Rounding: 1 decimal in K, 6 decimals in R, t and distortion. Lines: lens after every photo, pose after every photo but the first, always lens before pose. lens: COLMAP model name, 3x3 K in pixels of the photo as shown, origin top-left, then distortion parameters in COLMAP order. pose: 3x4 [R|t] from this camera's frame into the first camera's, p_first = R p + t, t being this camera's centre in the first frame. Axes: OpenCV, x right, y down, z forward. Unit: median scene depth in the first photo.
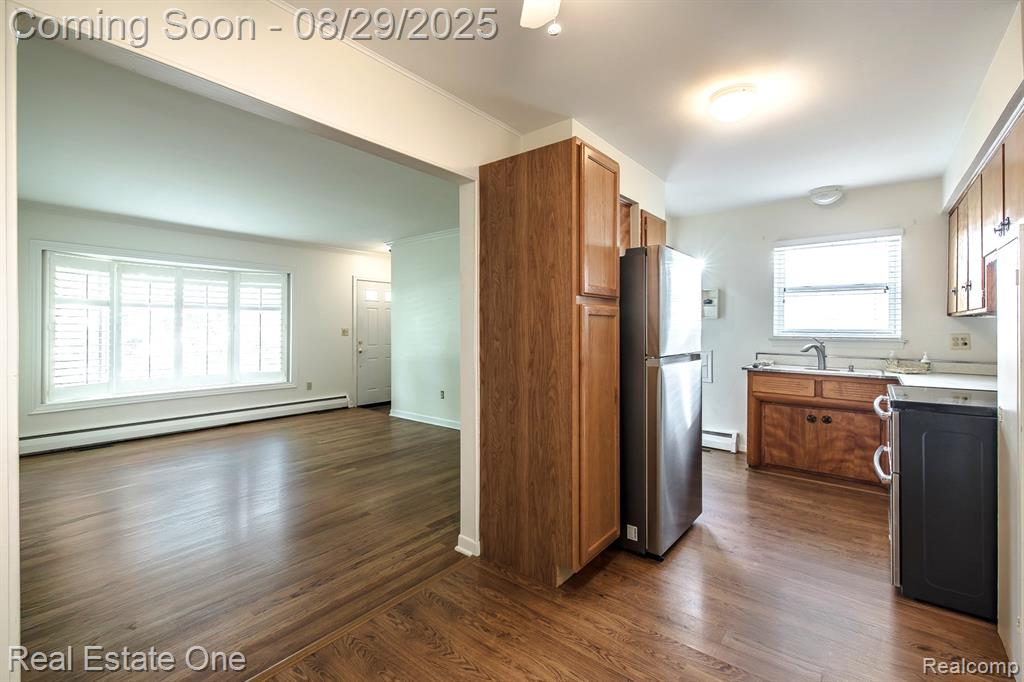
lens RADIAL K [[451.6, 0, 492.6], [0, 451.6, 324.4], [0, 0, 1]] dist [-0.006399, 0.002356]
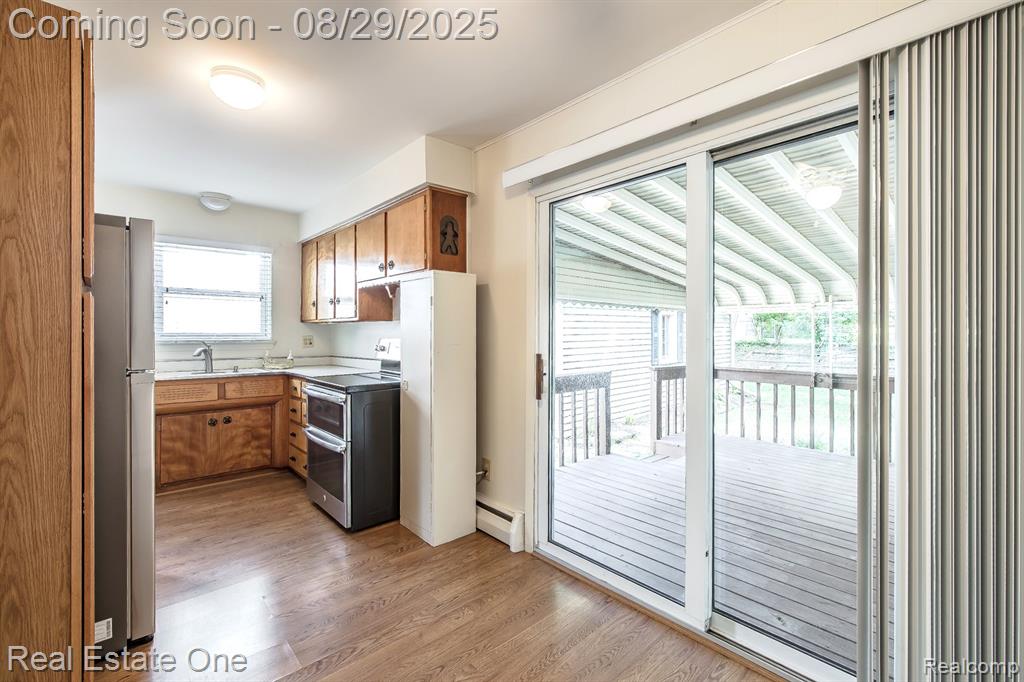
lens RADIAL K [[451.6, 0, 523.9], [0, 451.6, 329.6], [0, 0, 1]] dist [-0.006399, 0.002356]
pose [[0.121593, 0.001859, 0.992578, -0.202876], [-0.003427, 0.999993, -0.001453, 0.002763], [-0.992574, -0.003225, 0.121598, 0.196690]]
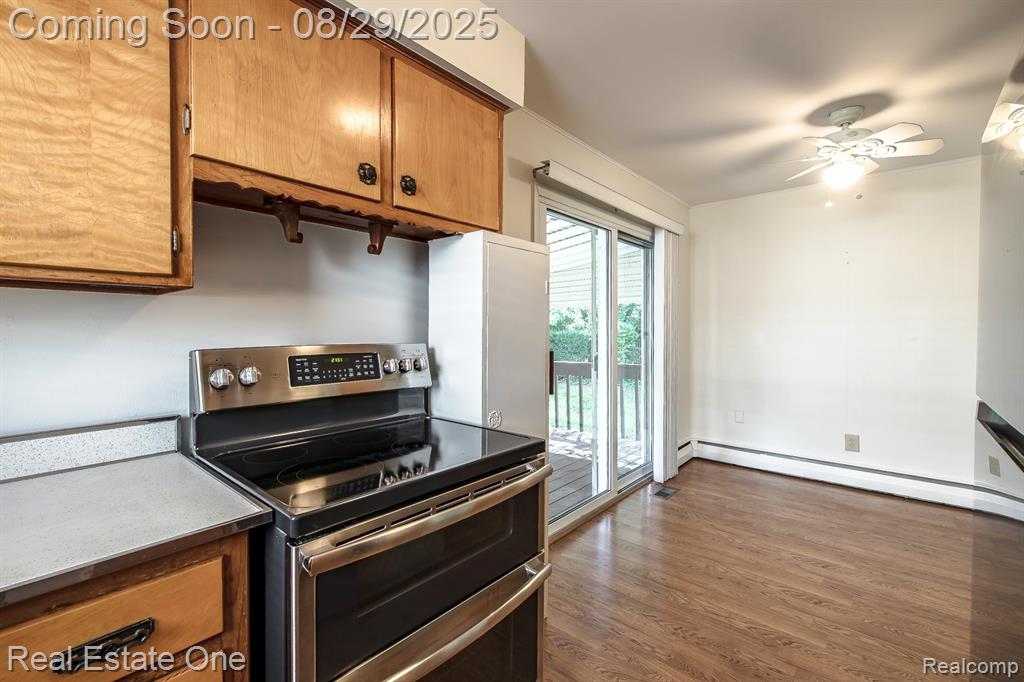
lens RADIAL K [[451.6, 0, 483.6], [0, 451.6, 338.4], [0, 0, 1]] dist [-0.006399, 0.002356]
pose [[-0.999479, -0.002362, 0.032192, 0.553499], [-0.001980, 0.999927, 0.011905, 0.009595], [-0.032217, 0.011835, -0.999411, 0.964196]]
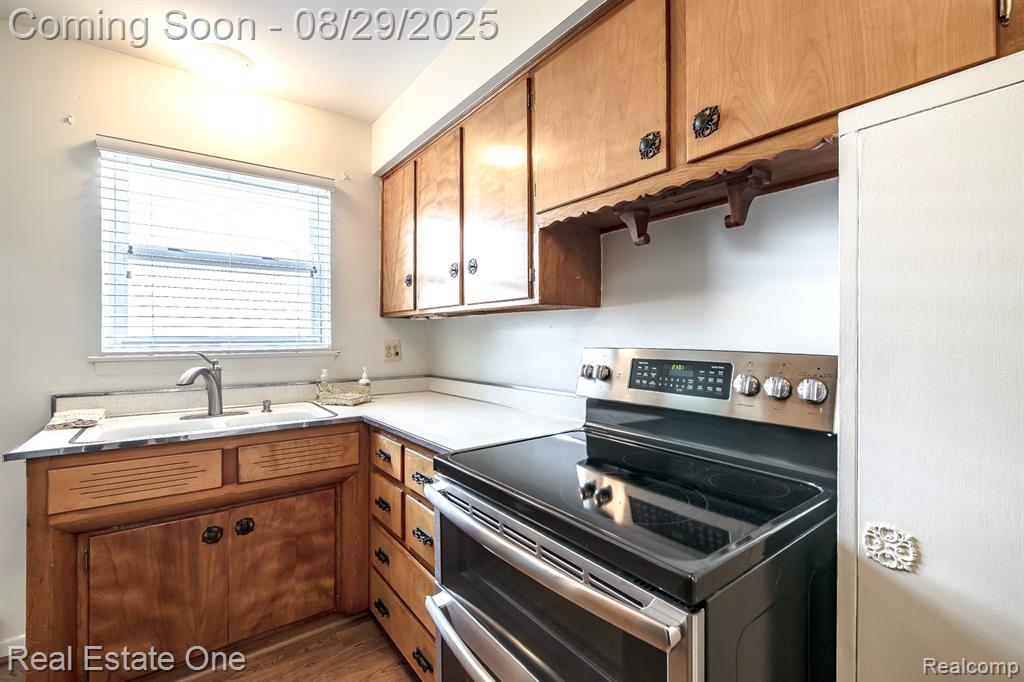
lens RADIAL K [[451.6, 0, 525.3], [0, 451.6, 335.8], [0, 0, 1]] dist [-0.006399, 0.002356]
pose [[0.203993, -0.006676, 0.978950, 0.337747], [-0.000500, 0.999976, 0.006923, 0.007553], [-0.978972, -0.001901, 0.203985, 0.611401]]
